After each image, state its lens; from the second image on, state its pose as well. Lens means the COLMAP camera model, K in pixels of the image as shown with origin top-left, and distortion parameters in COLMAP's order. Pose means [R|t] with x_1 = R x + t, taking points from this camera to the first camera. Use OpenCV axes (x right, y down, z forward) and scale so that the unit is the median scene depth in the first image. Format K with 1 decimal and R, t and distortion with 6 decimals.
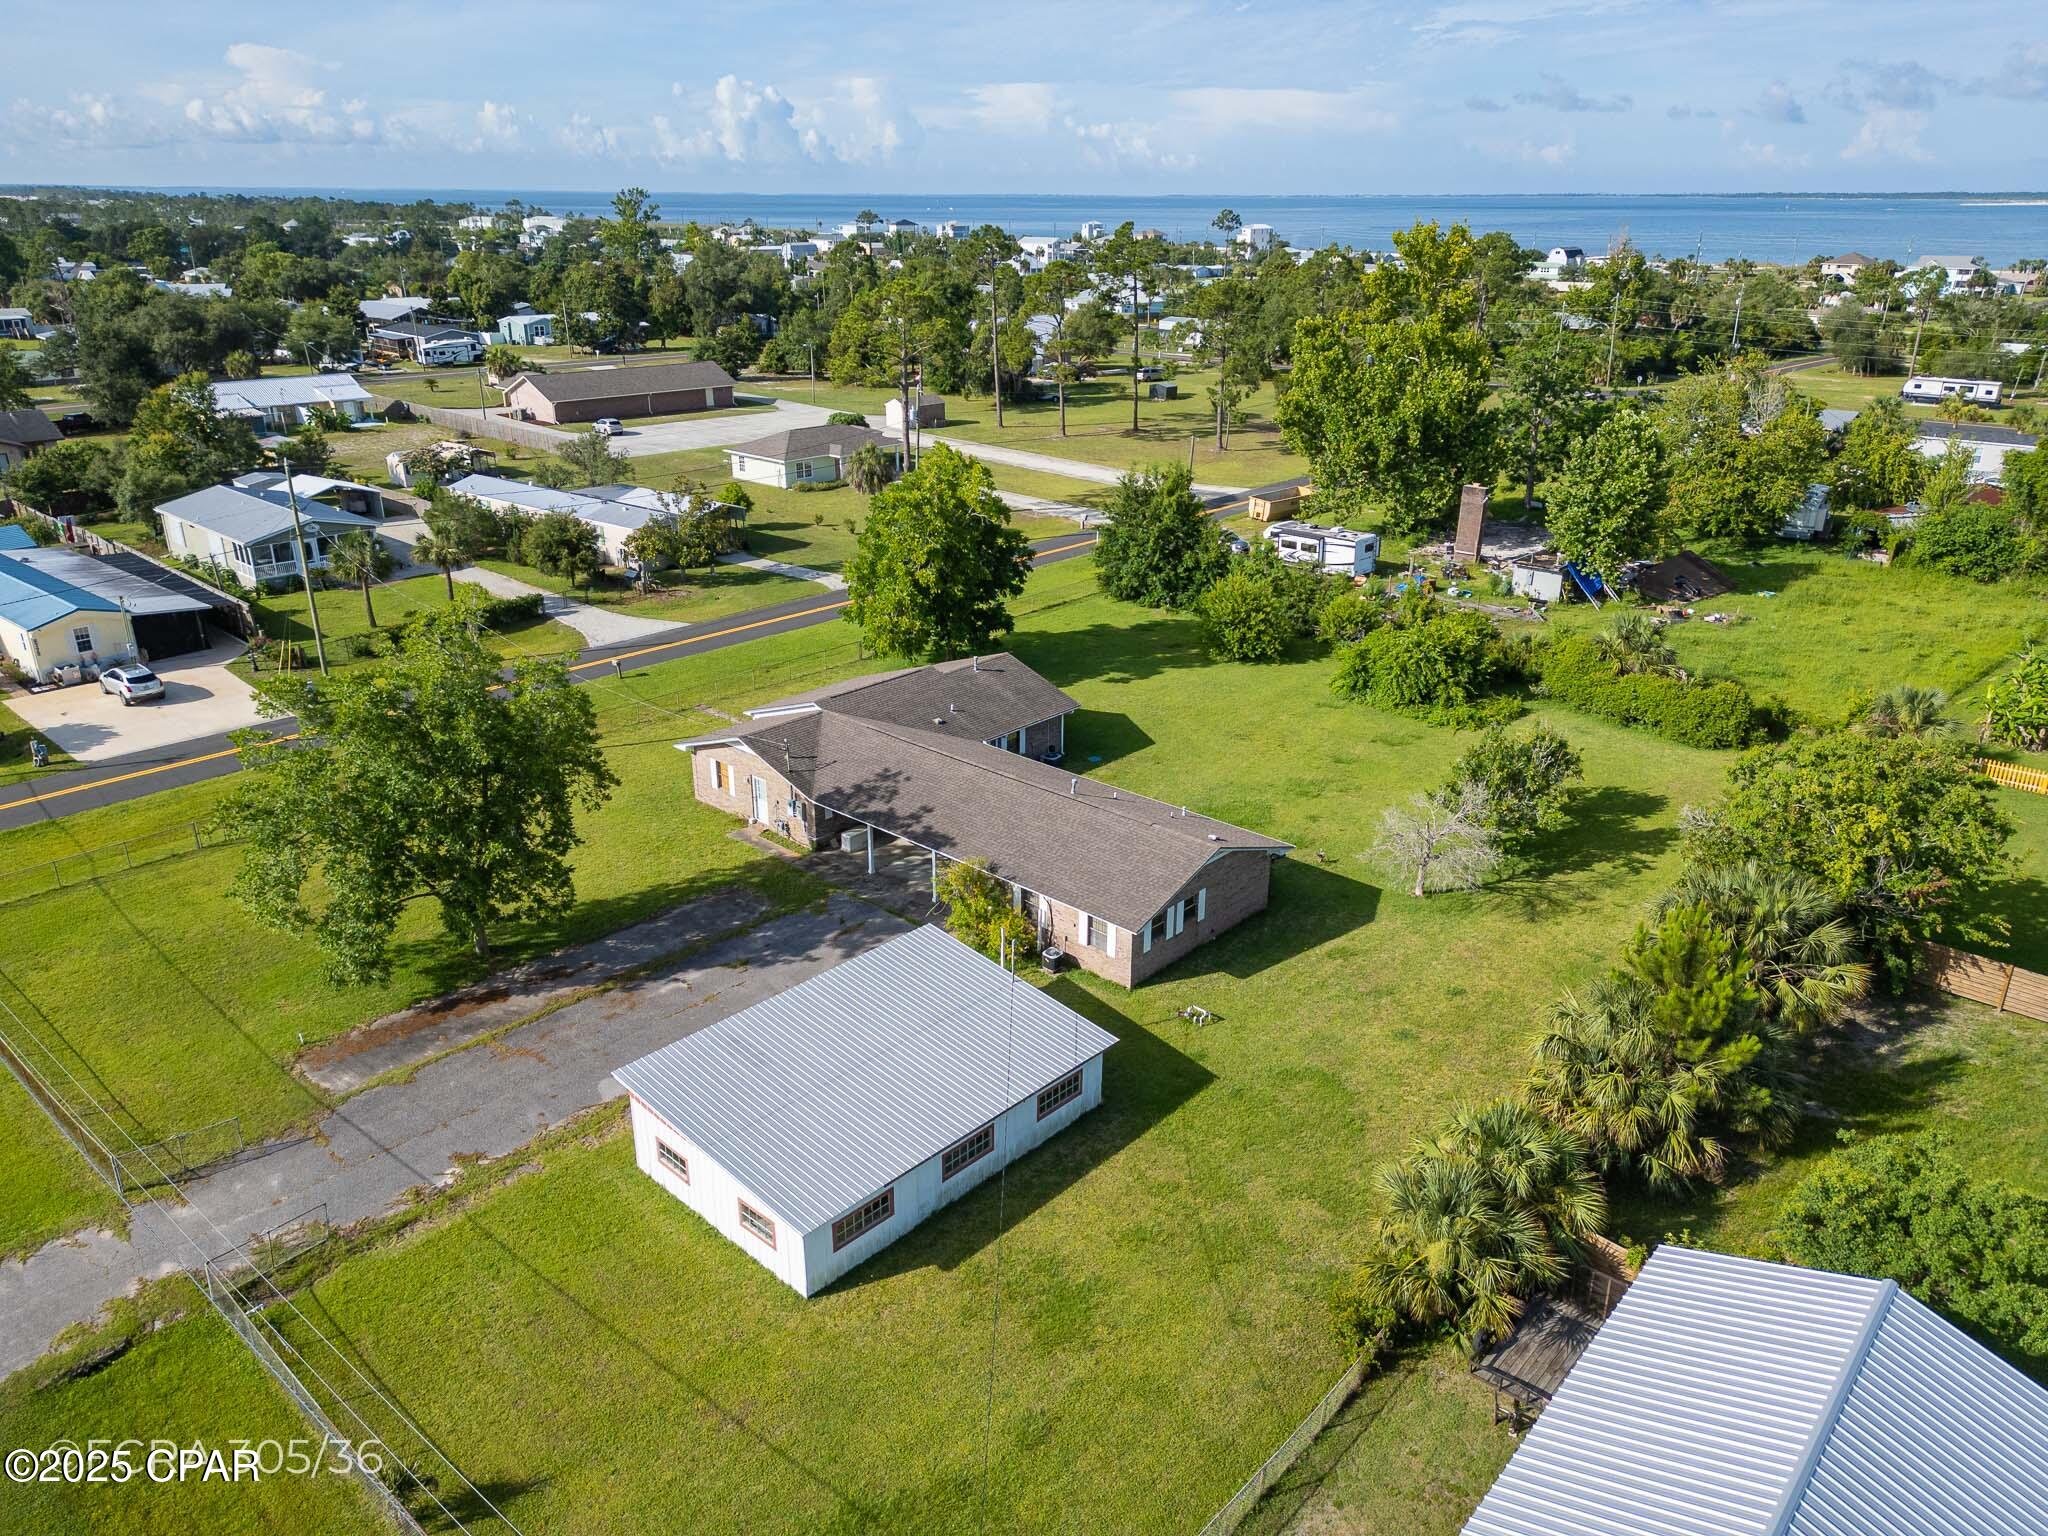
lens RADIAL K [[1411.8, 0, 1024.0], [0, 1411.8, 768.0], [0, 0, 1]] dist [0.059287, -0.041921]
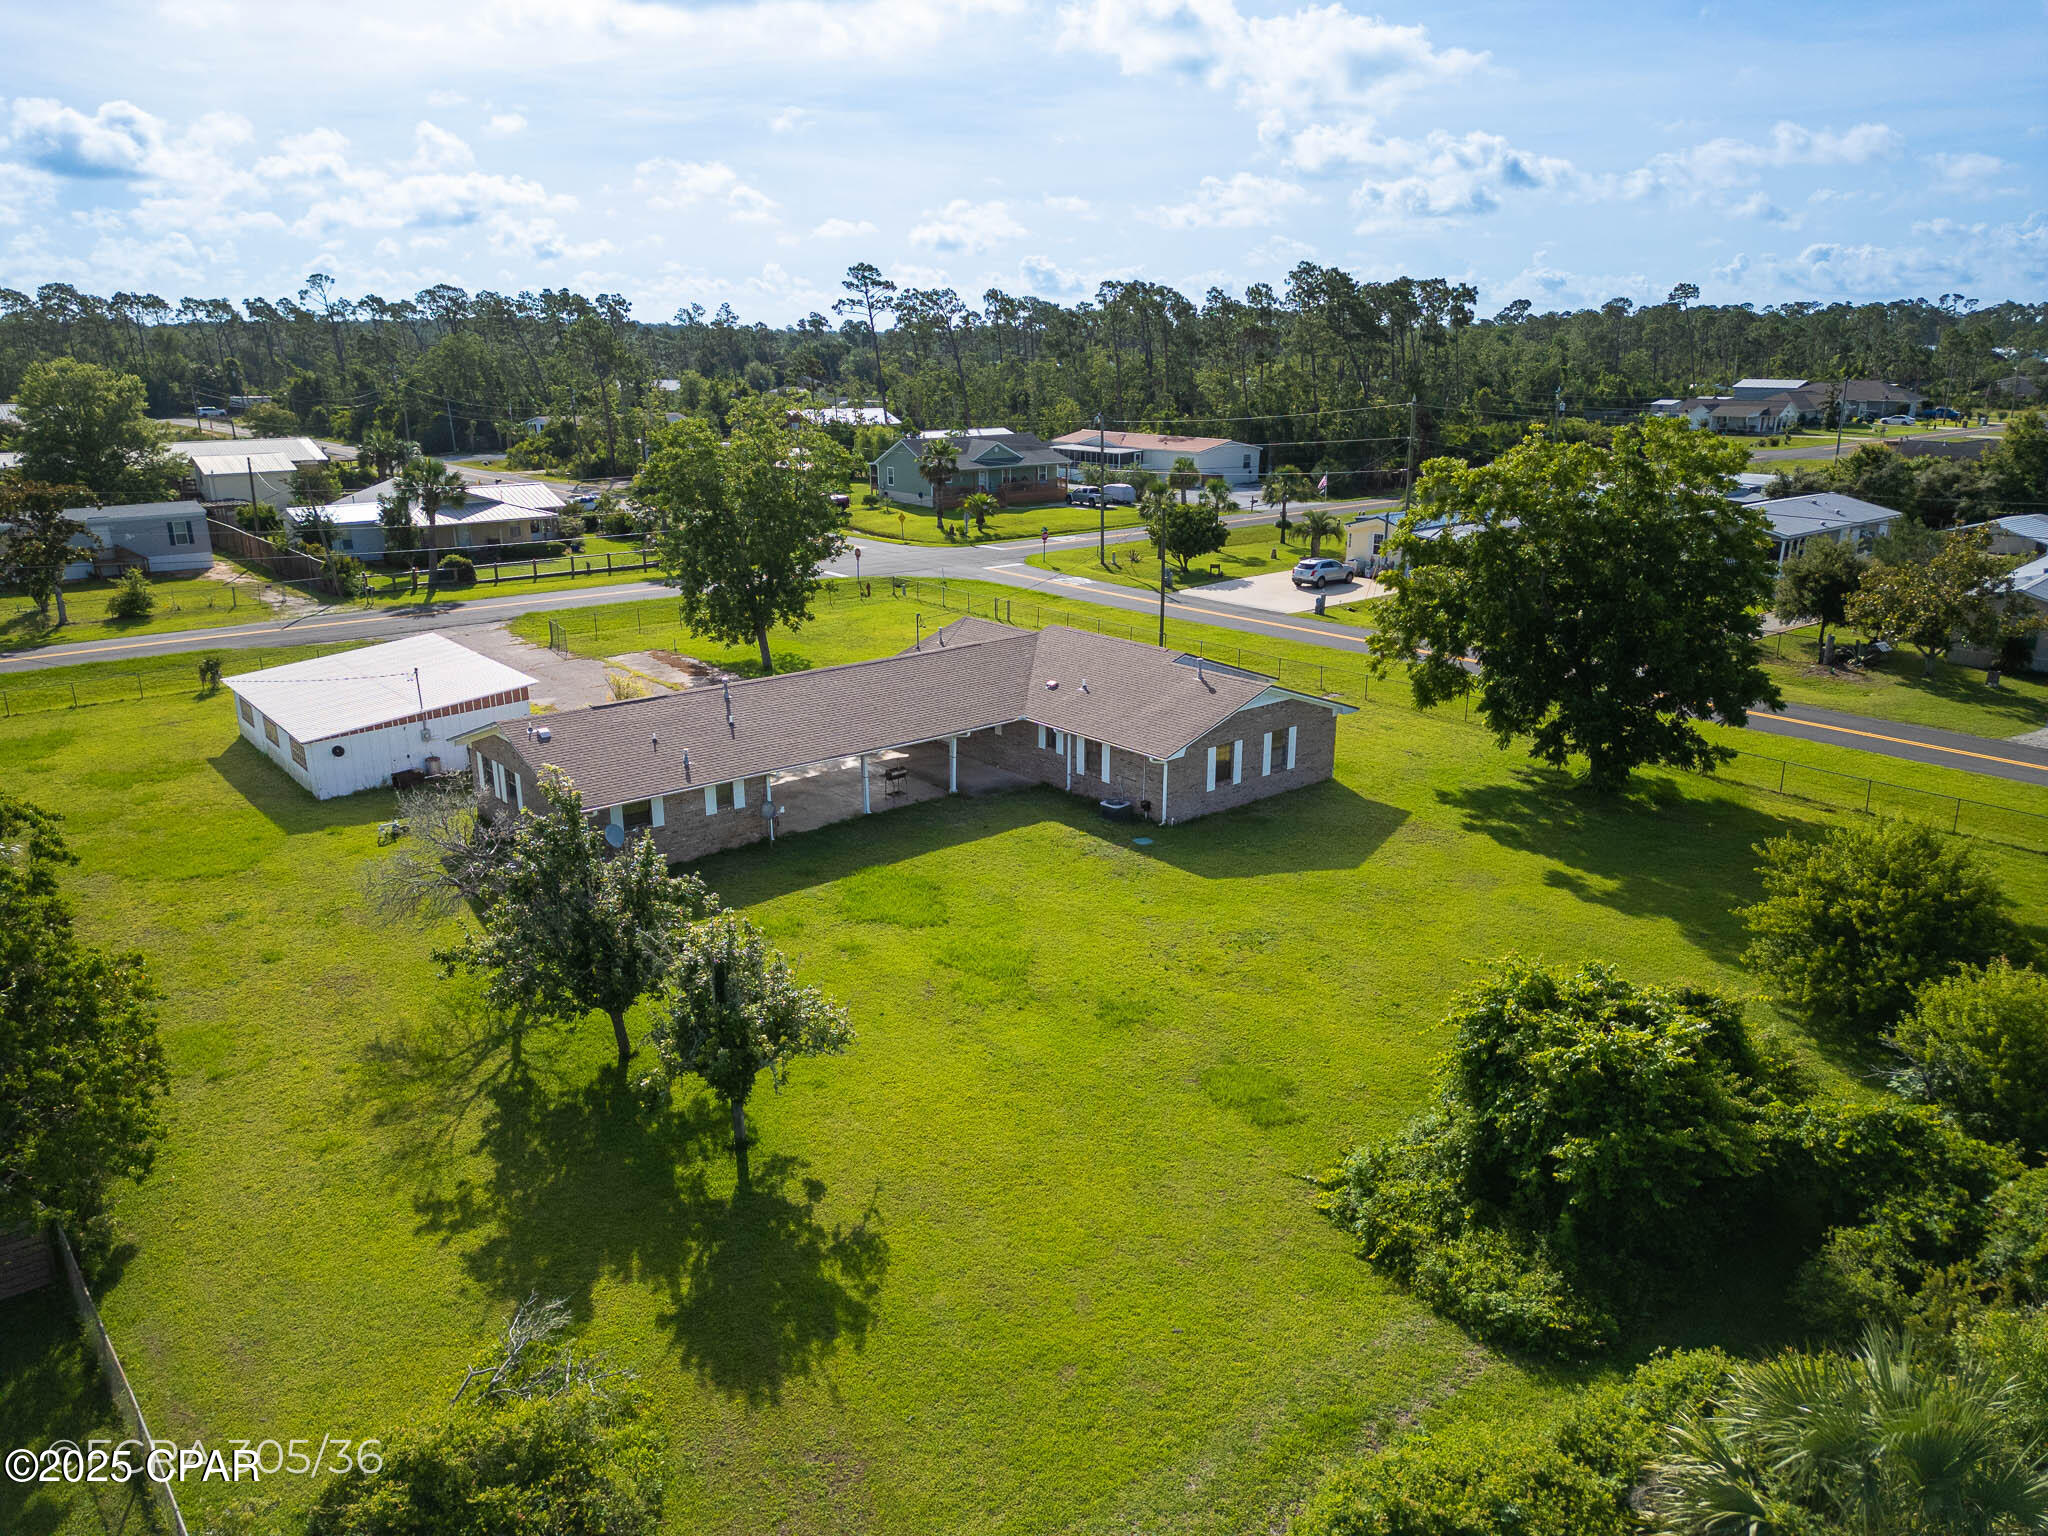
lens RADIAL K [[1427.6, 0, 1023.1], [0, 1427.6, 804.1], [0, 0, 1]] dist [0.062391, -0.049715]
pose [[-0.128269, 0.302504, -0.944478, 0.616656], [-0.369098, 0.869371, 0.328575, -0.200551], [0.920497, 0.390751, 0.000140, 0.864393]]
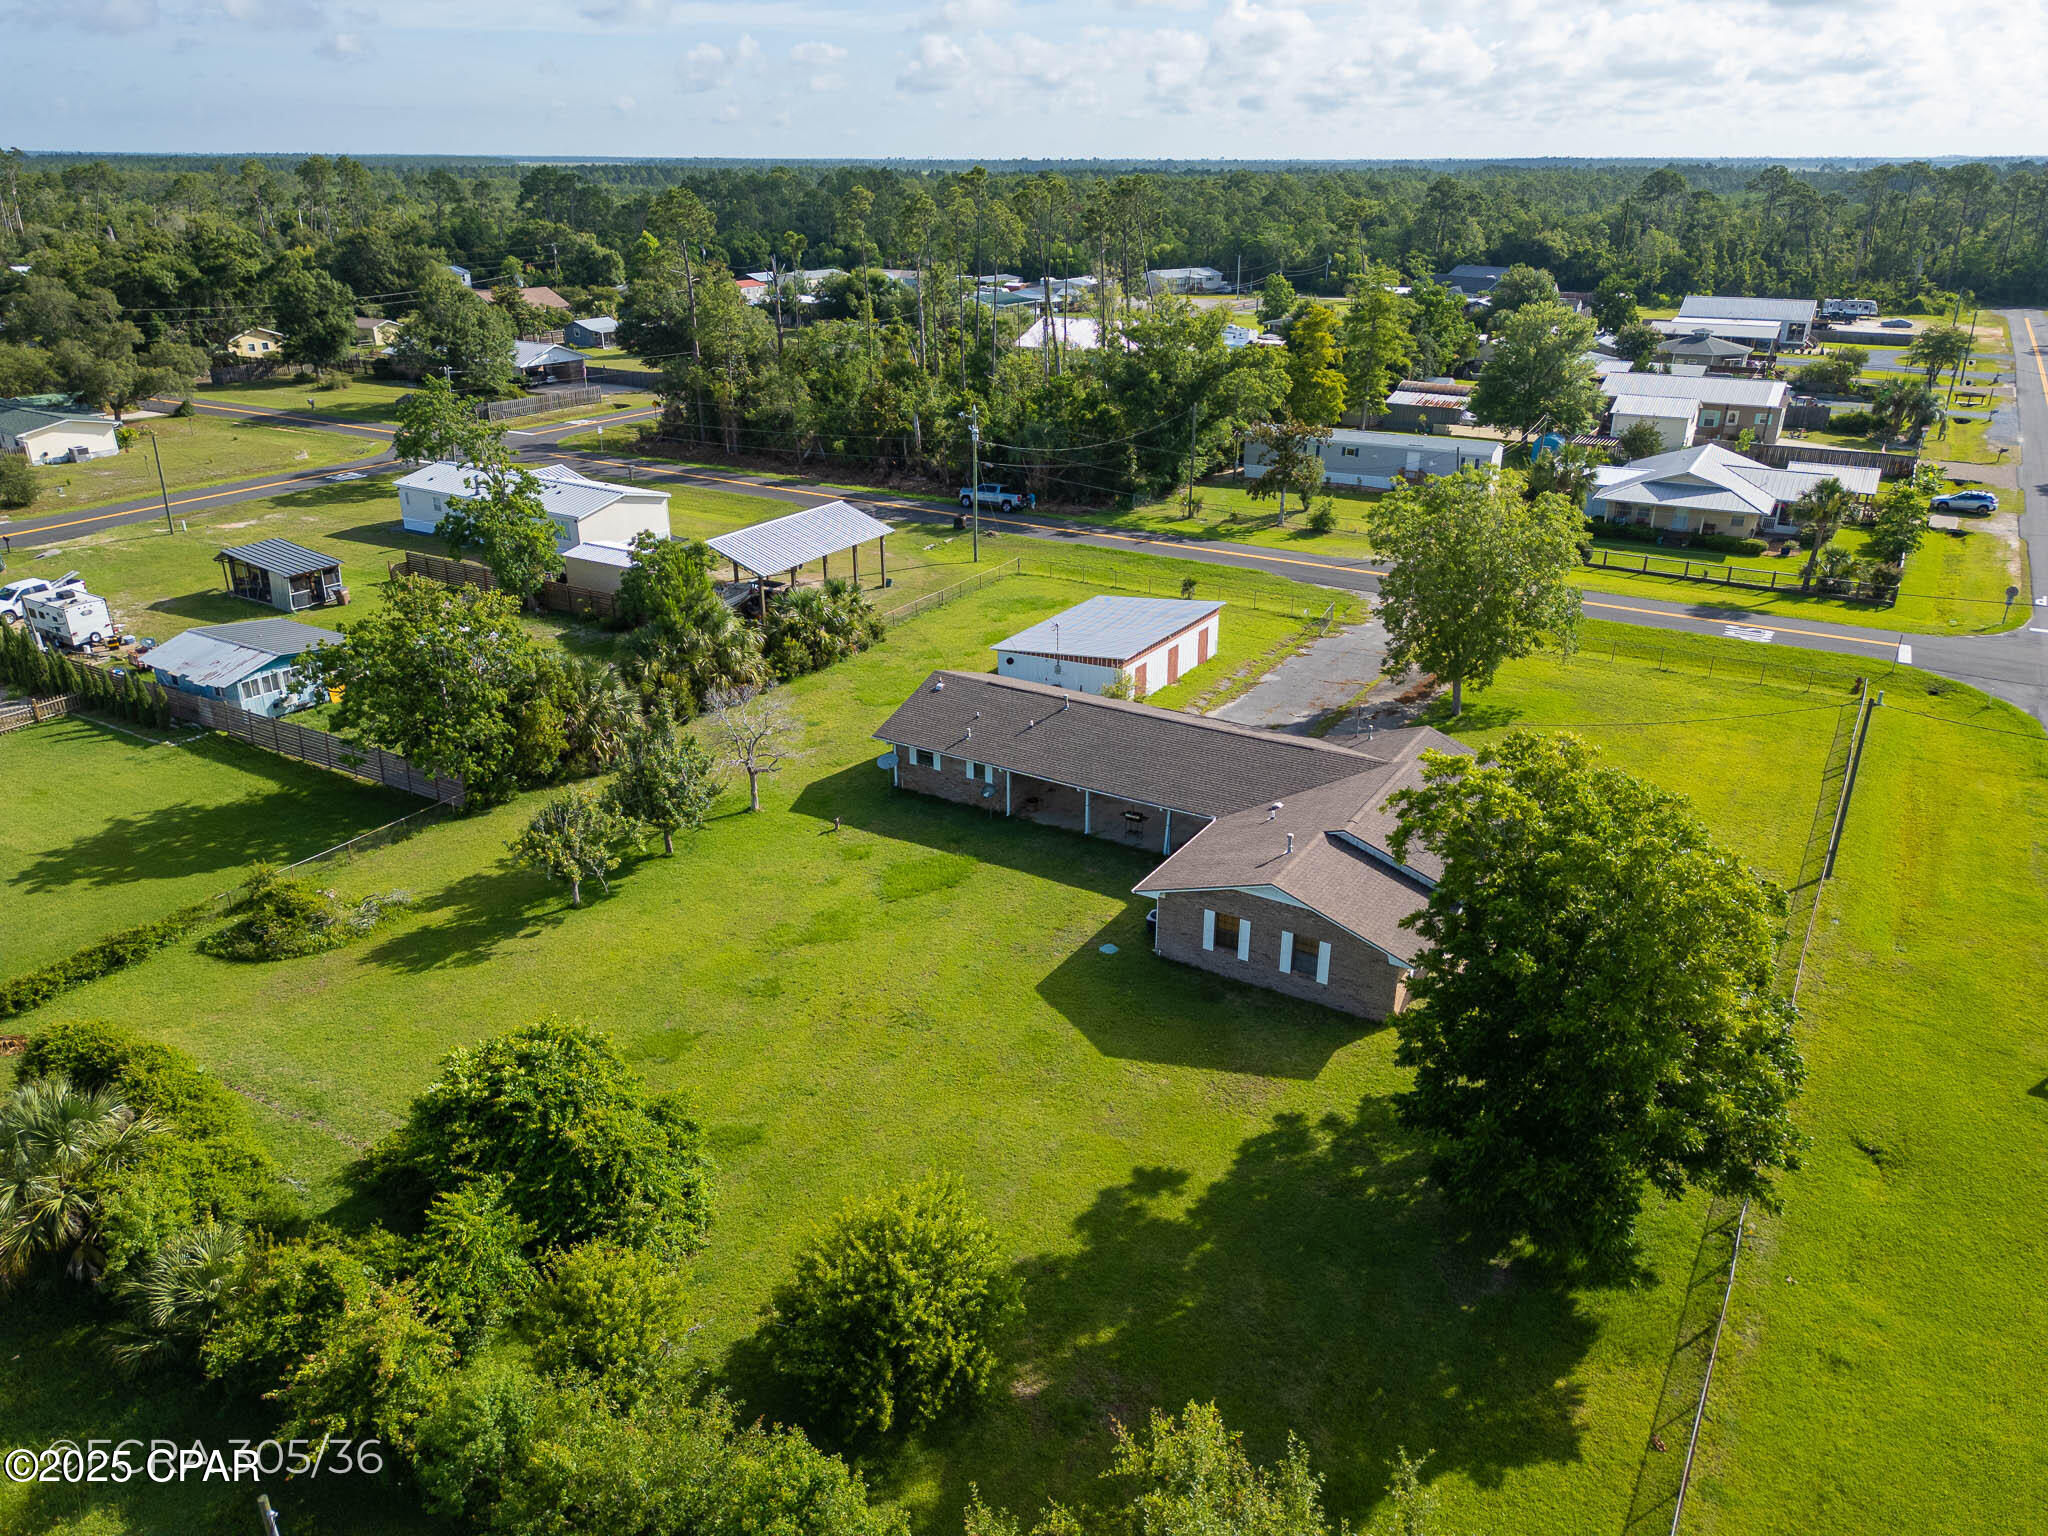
lens RADIAL K [[1435.8, 0, 1036.5], [0, 1435.8, 798.1], [0, 0, 1]] dist [0.064802, -0.080578]
pose [[-0.981928, 0.072470, -0.174830, 0.191073], [-0.074248, 0.702209, 0.708089, -0.533261], [0.174083, 0.708273, -0.684138, 1.323634]]
